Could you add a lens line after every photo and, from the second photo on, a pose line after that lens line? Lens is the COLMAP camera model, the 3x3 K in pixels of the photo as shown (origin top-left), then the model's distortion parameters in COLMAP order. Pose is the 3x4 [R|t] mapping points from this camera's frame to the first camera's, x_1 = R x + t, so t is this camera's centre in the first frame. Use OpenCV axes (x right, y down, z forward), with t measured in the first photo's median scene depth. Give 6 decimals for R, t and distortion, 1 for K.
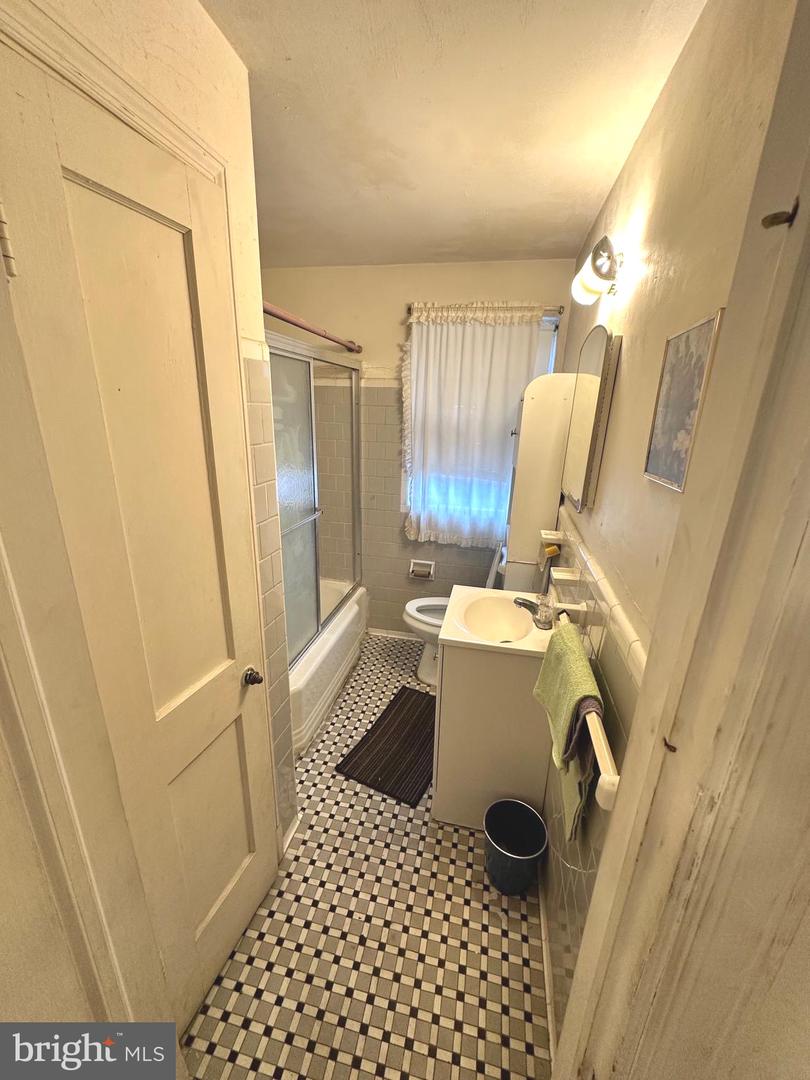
lens RADIAL K [[432.5, 0, 406.9], [0, 432.5, 540.9], [0, 0, 1]] dist [0.000876, 0.000066]
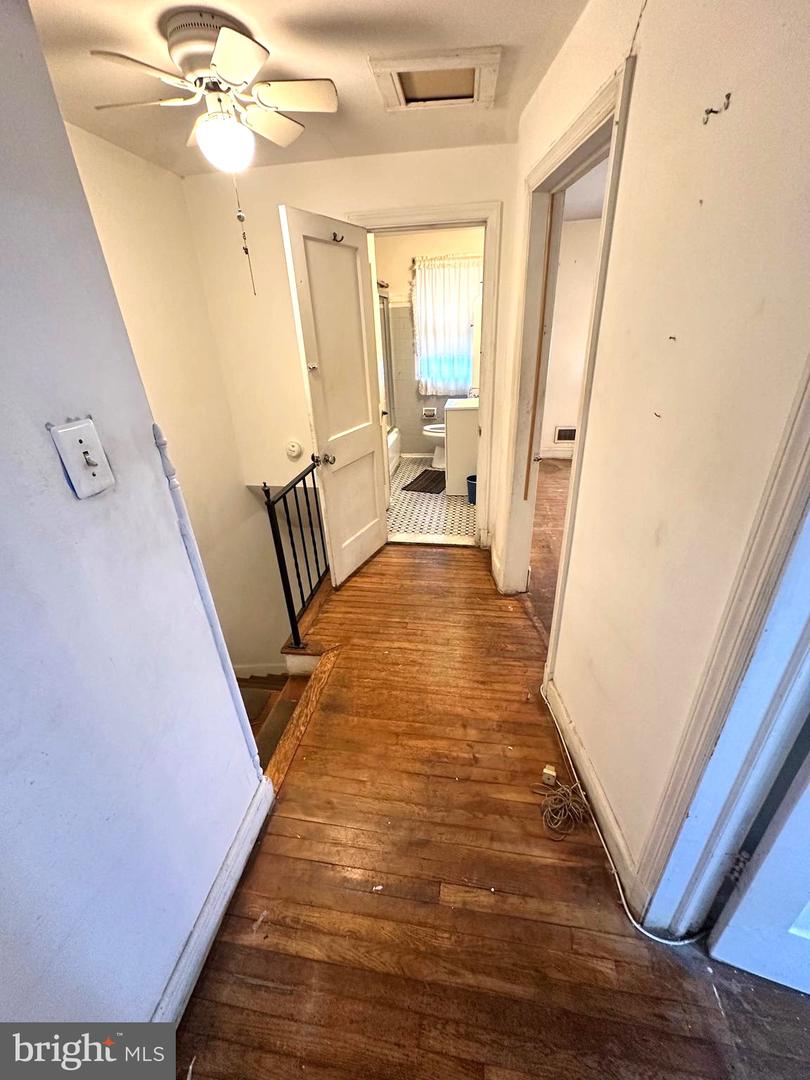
lens RADIAL K [[432.5, 0, 405.2], [0, 432.5, 539.6], [0, 0, 1]] dist [0.000876, 0.000066]
pose [[0.996180, -0.086537, 0.011671, -0.149061], [0.083767, 0.984809, 0.152097, 0.340531], [-0.024656, -0.150539, 0.988297, -0.966900]]
